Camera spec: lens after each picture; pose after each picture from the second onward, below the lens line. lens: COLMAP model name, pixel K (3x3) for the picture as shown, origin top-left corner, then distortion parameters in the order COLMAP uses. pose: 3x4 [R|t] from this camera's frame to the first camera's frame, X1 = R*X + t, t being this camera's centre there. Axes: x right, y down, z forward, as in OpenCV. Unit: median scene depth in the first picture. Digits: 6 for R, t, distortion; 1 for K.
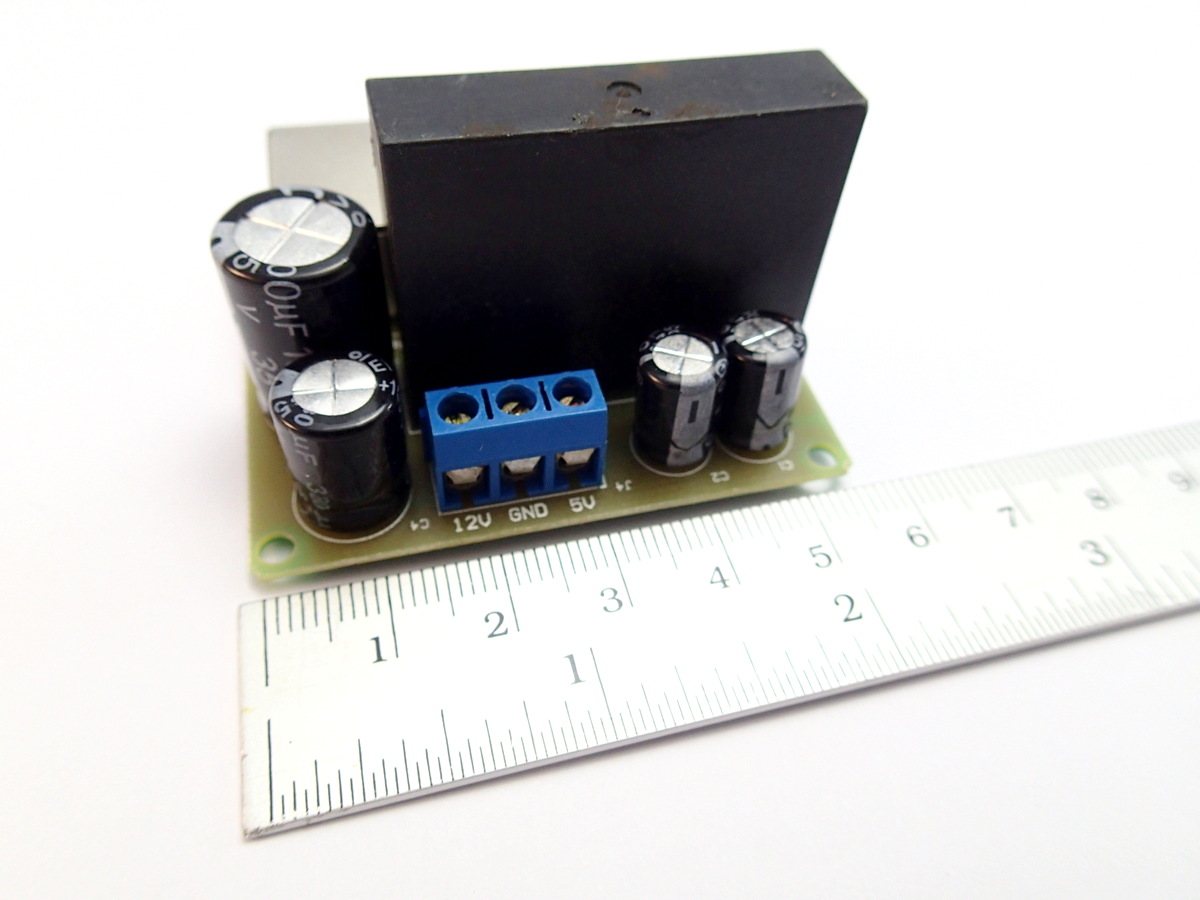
lens RADIAL K [[890.8, 0, 600.0], [0, 890.8, 450.0], [0, 0, 1]] dist [0.009102, 0.001178]
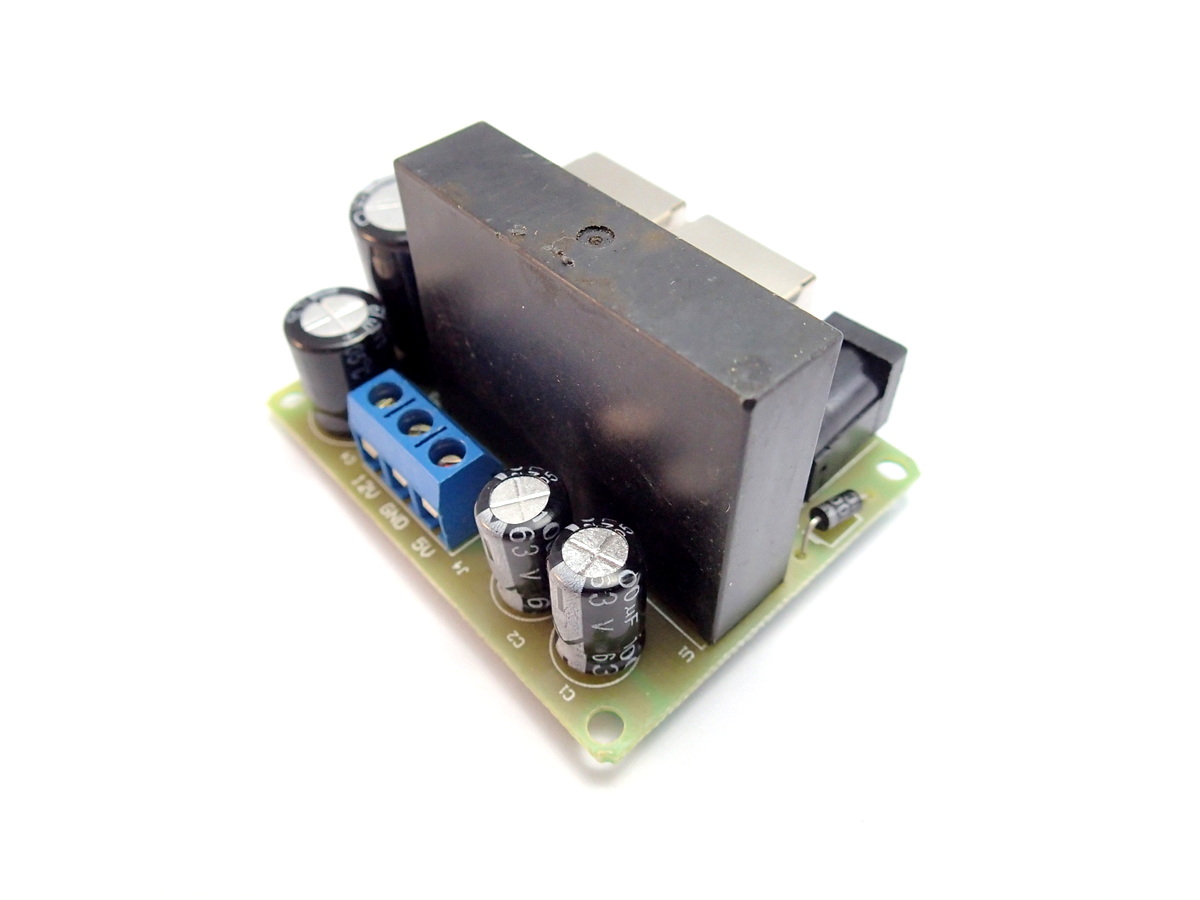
lens RADIAL K [[890.8, 0, 600.0], [0, 890.8, 450.0], [0, 0, 1]] dist [0.009102, 0.001178]
pose [[0.457816, 0.620547, -0.636653, 0.702251], [-0.651570, 0.721399, 0.234606, -0.422176], [0.604865, 0.307417, 0.734597, 0.343329]]
